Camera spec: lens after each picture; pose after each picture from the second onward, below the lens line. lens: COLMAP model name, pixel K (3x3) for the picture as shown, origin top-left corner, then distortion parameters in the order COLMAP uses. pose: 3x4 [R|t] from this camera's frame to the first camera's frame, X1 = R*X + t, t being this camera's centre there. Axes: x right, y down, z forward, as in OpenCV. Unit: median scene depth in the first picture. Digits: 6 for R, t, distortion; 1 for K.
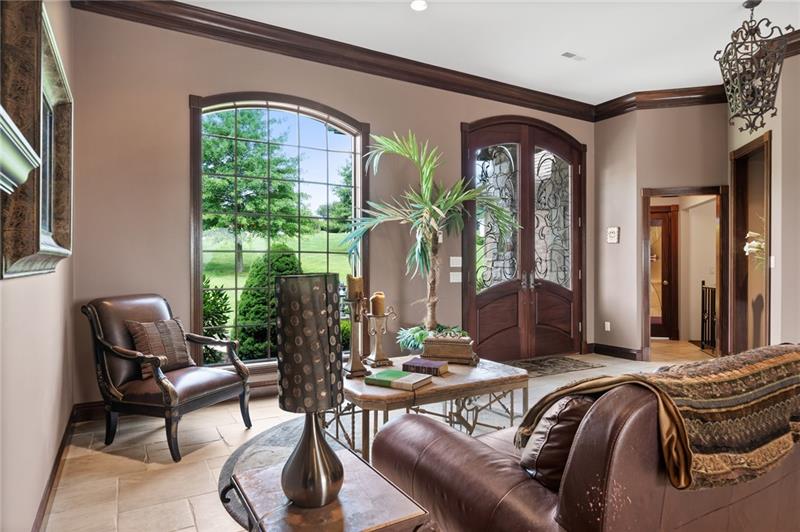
lens RADIAL K [[483.2, 0, 399.9], [0, 483.2, 264.1], [0, 0, 1]] dist [-0.000052, -0.000001]
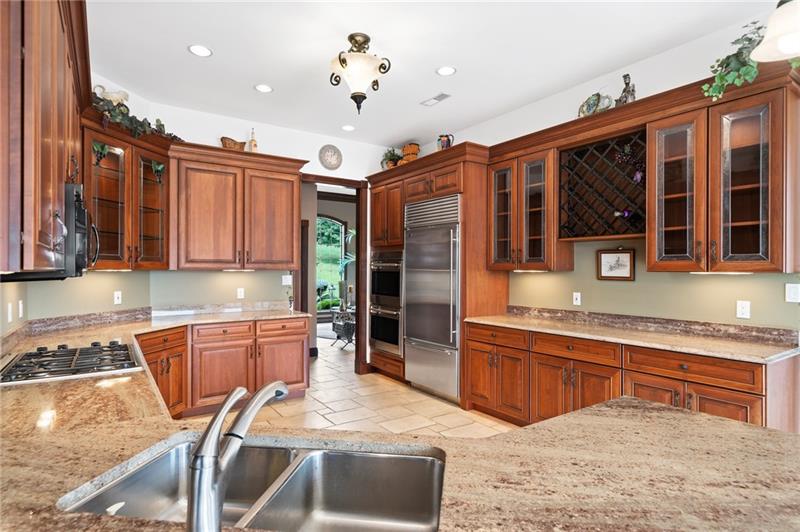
lens RADIAL K [[432.2, 0, 399.5], [0, 432.2, 270.8], [0, 0, 1]] dist [-0.000060, -0.000017]
pose [[0.997011, 0.008910, 0.076744, 0.043790], [-0.008402, 0.999941, -0.006935, -0.015739], [-0.076801, 0.006269, 0.997027, -1.427682]]
